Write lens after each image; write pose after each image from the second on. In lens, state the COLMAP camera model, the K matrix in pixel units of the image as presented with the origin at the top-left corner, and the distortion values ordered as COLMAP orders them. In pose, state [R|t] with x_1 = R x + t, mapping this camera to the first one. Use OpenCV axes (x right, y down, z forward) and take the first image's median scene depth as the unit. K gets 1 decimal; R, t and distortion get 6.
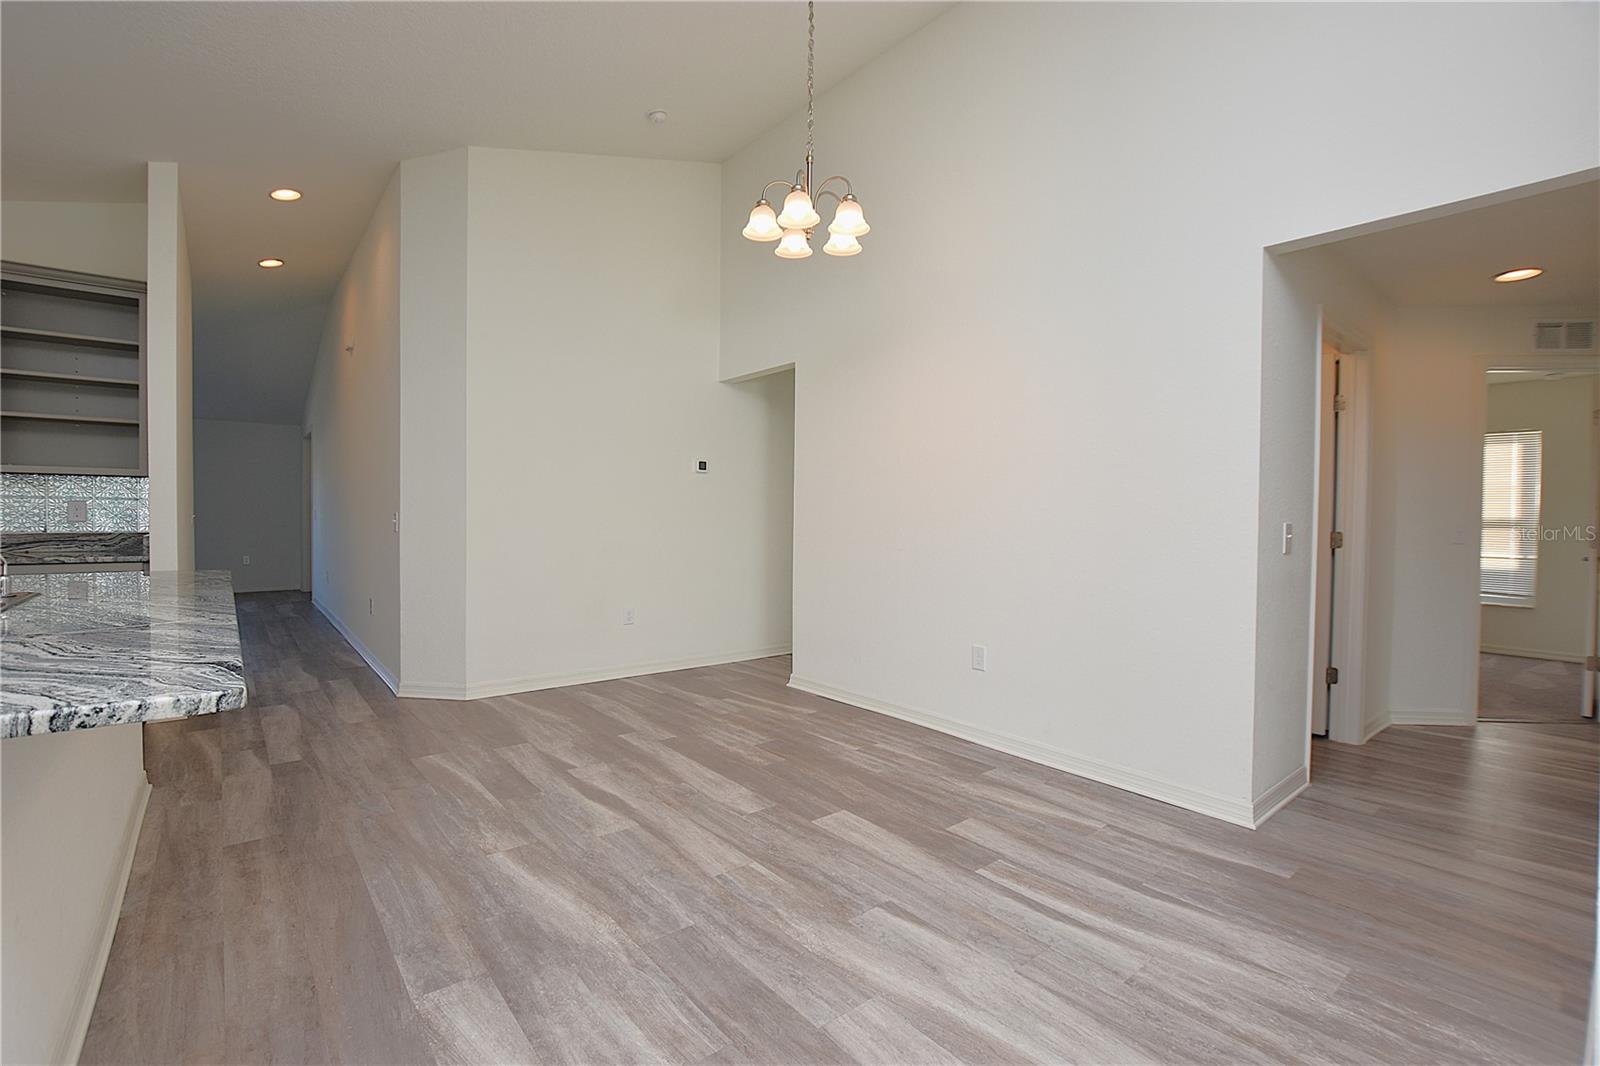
lens RADIAL K [[714.9, 0, 797.4], [0, 714.9, 529.6], [0, 0, 1]] dist [-0.035984, 0.006223]
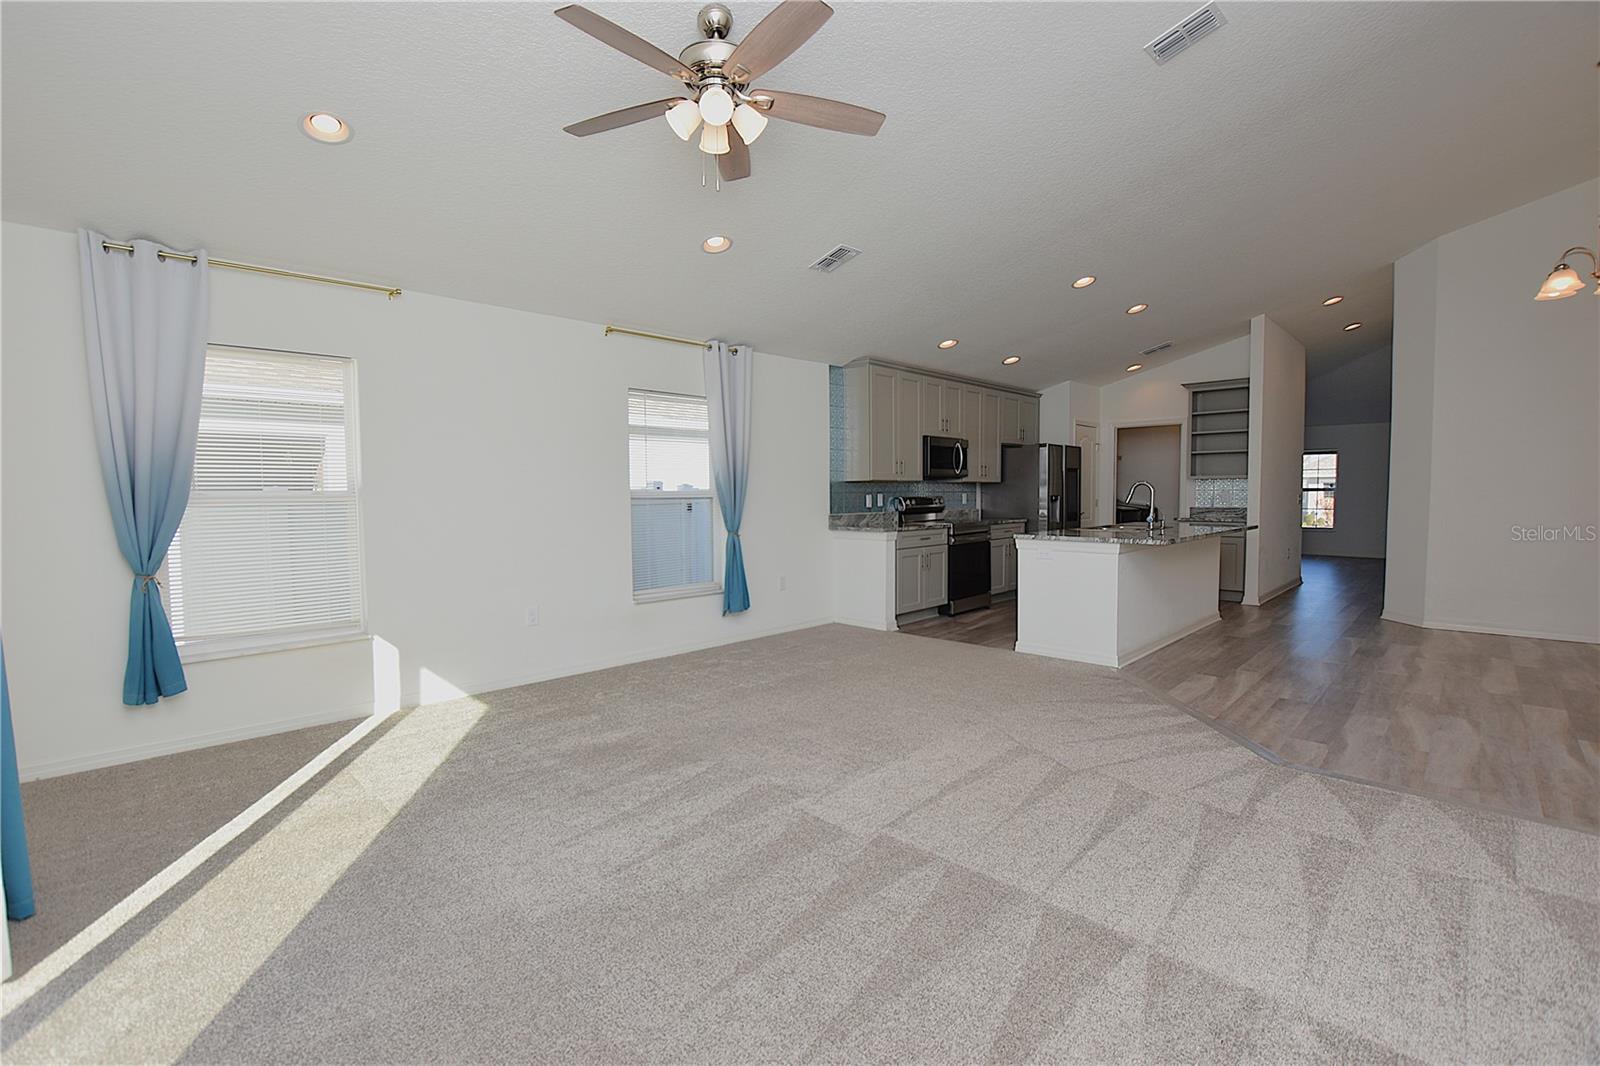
lens RADIAL K [[699.4, 0, 800.0], [0, 699.4, 533.0], [0, 0, 1]] dist [-0.037201, 0.000006]
pose [[0.098727, 0.040476, -0.994291, 0.967261], [-0.009728, 0.999164, 0.039709, 0.014742], [0.995067, 0.005752, 0.099038, -0.494038]]
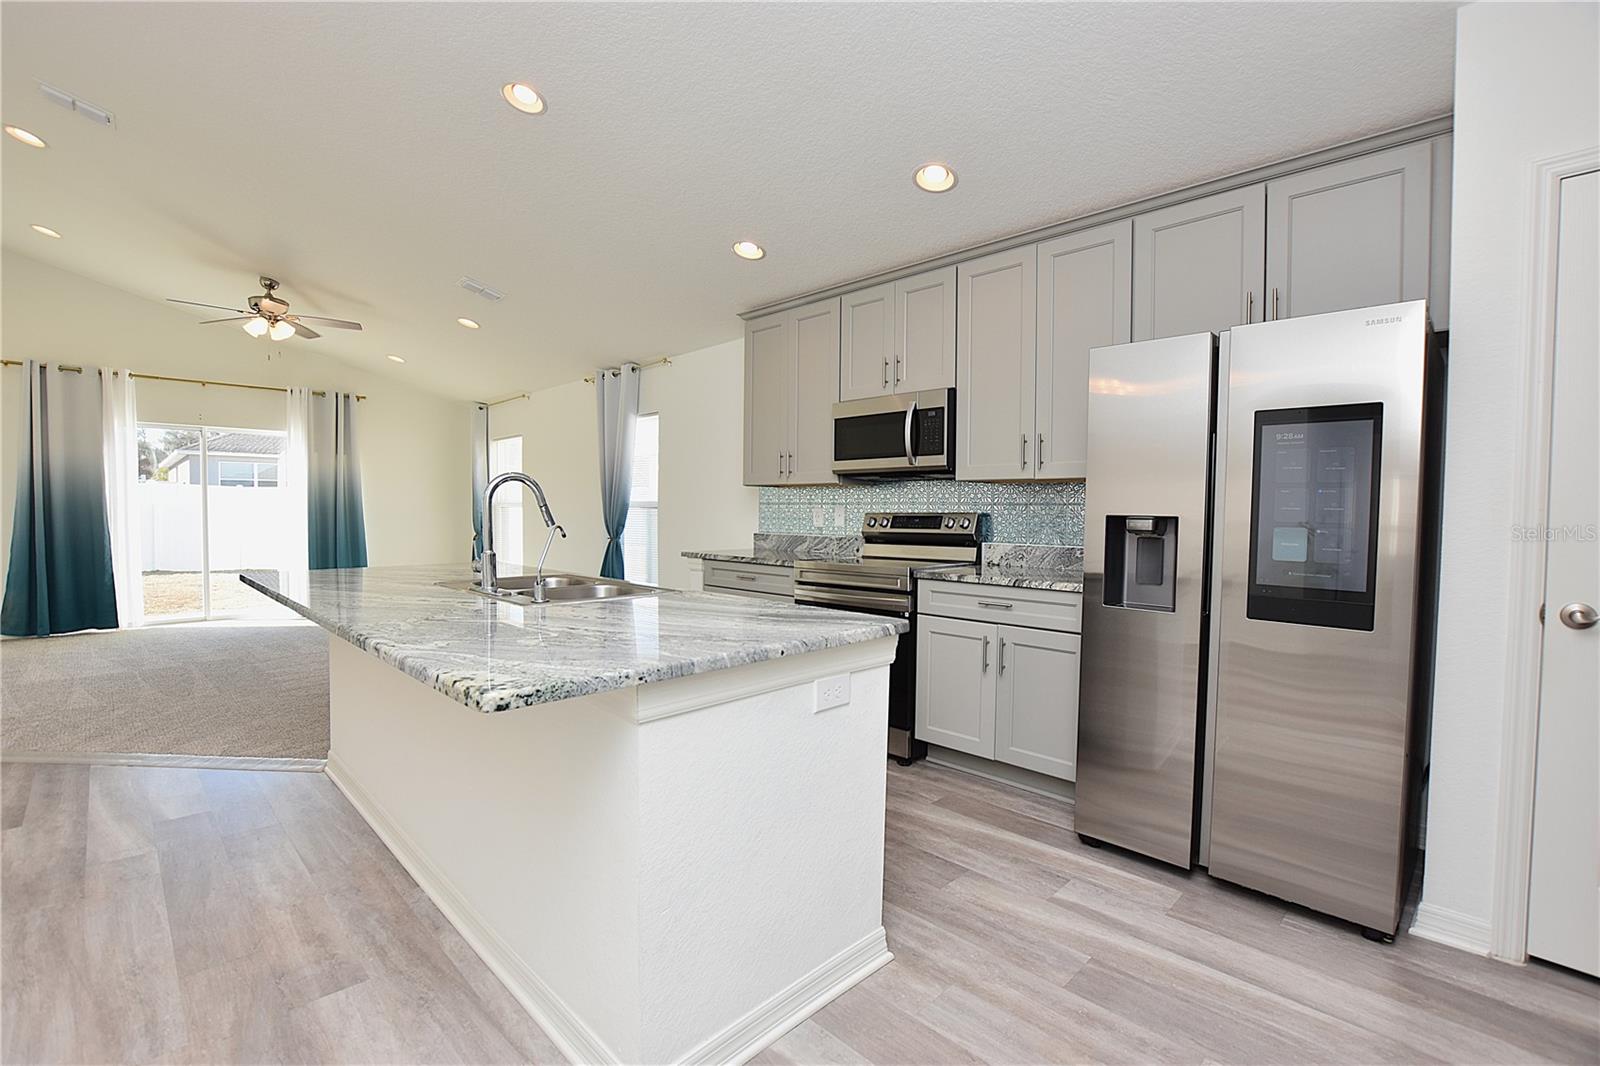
lens RADIAL K [[714.9, 0, 797.4], [0, 714.9, 529.6], [0, 0, 1]] dist [-0.035984, 0.006223]
pose [[-0.995104, -0.016380, -0.097465, -0.827577], [-0.021281, 0.998549, 0.049458, -0.039940], [0.096514, 0.051290, -0.994009, 1.210247]]
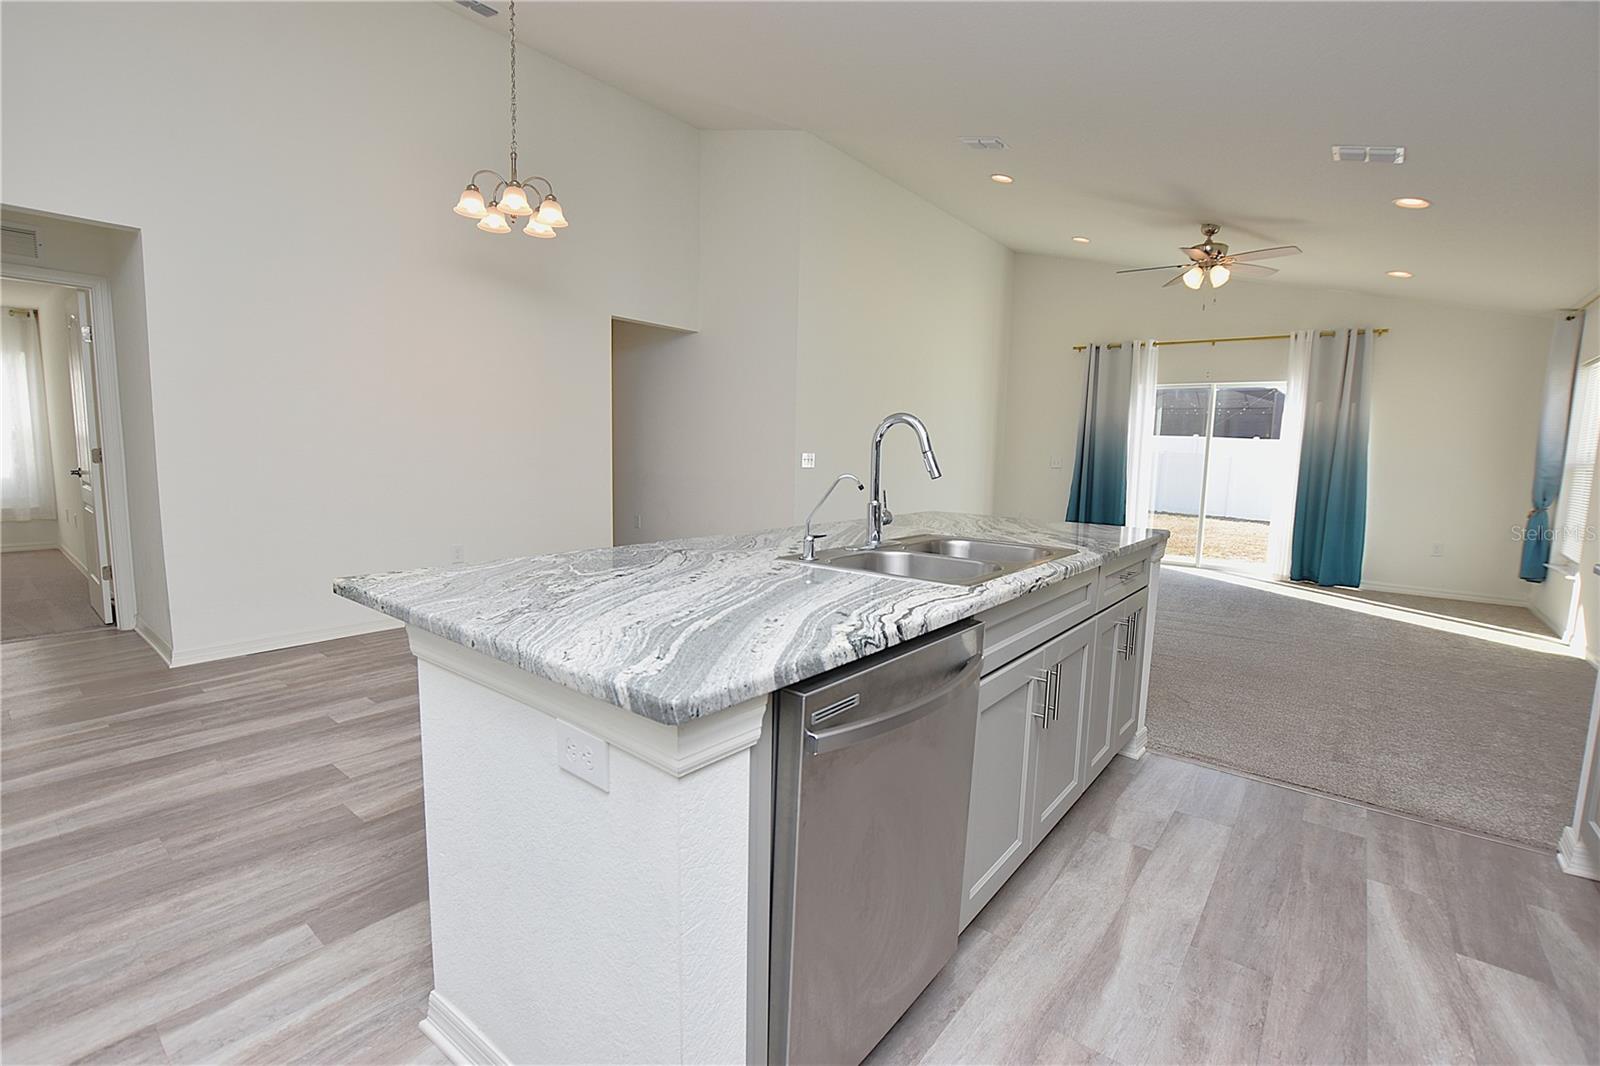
lens RADIAL K [[714.9, 0, 797.4], [0, 714.9, 529.6], [0, 0, 1]] dist [-0.035984, 0.006223]
pose [[-0.201922, -0.128414, 0.970947, -1.186538], [-0.004324, 0.991474, 0.130230, -0.035783], [-0.979392, 0.022098, -0.200755, 0.693776]]
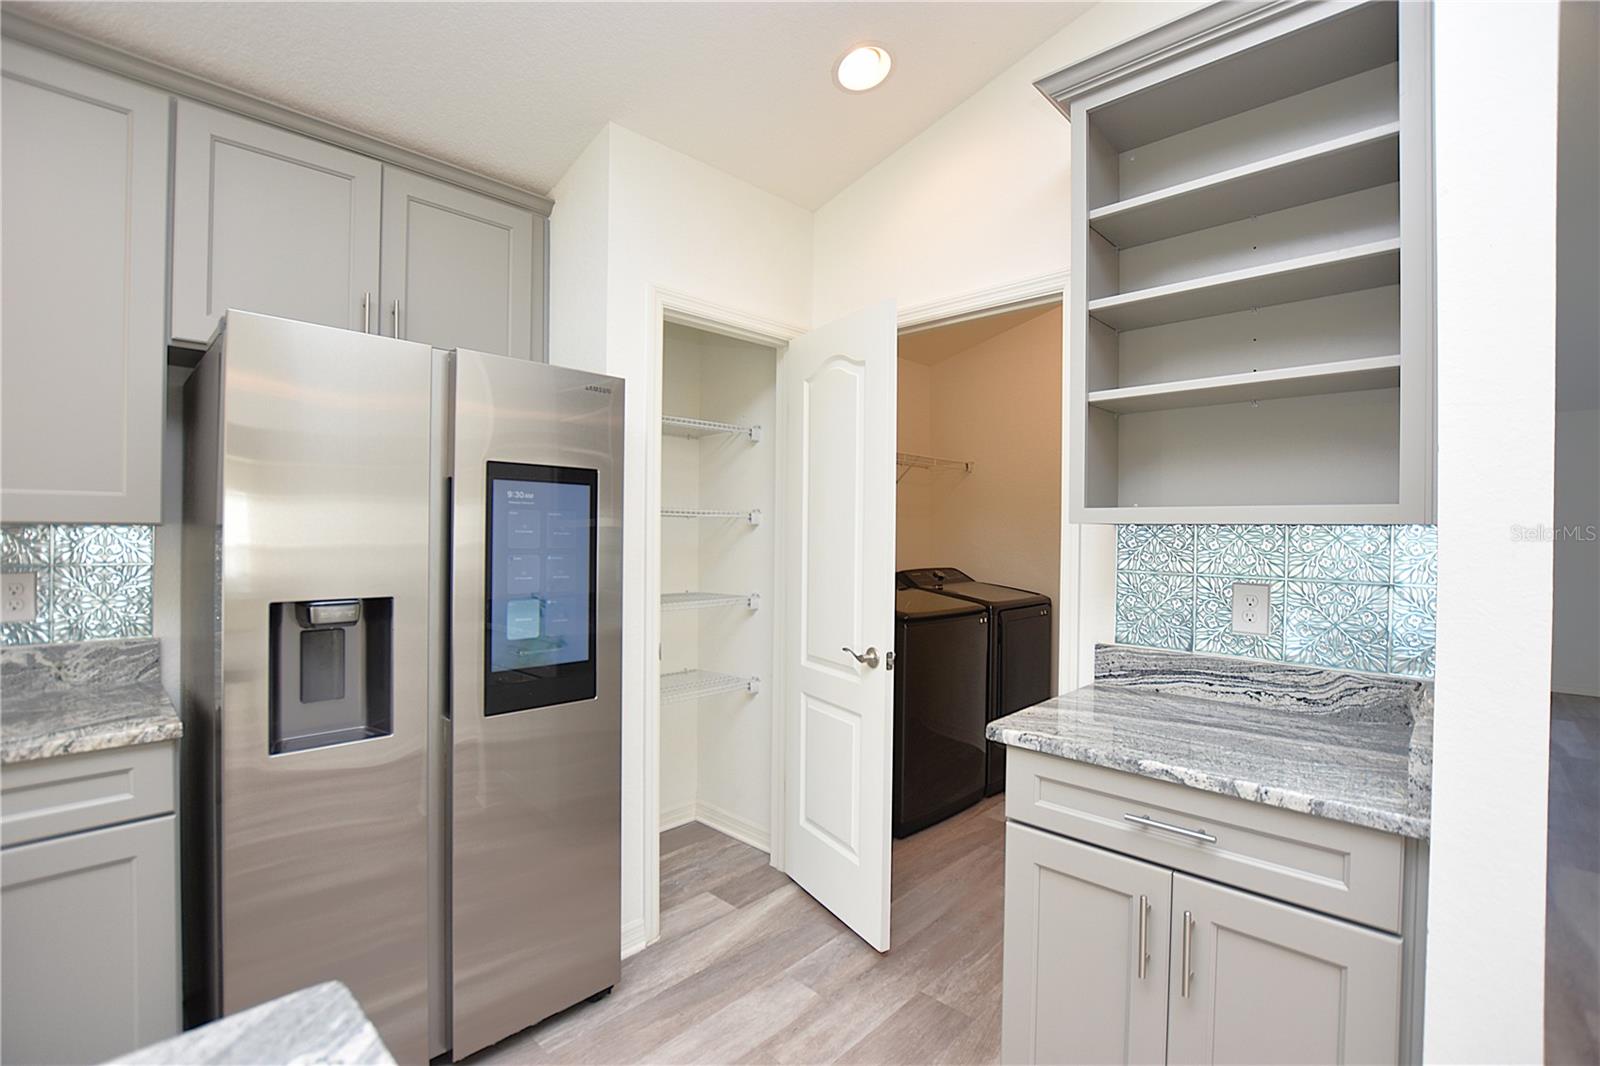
lens RADIAL K [[699.4, 0, 800.0], [0, 699.4, 533.0], [0, 0, 1]] dist [-0.037201, 0.000006]
pose [[0.117327, -0.004777, -0.993082, -0.772197], [-0.028582, 0.999558, -0.008185, -0.072091], [0.992682, 0.029345, 0.117139, 0.796252]]
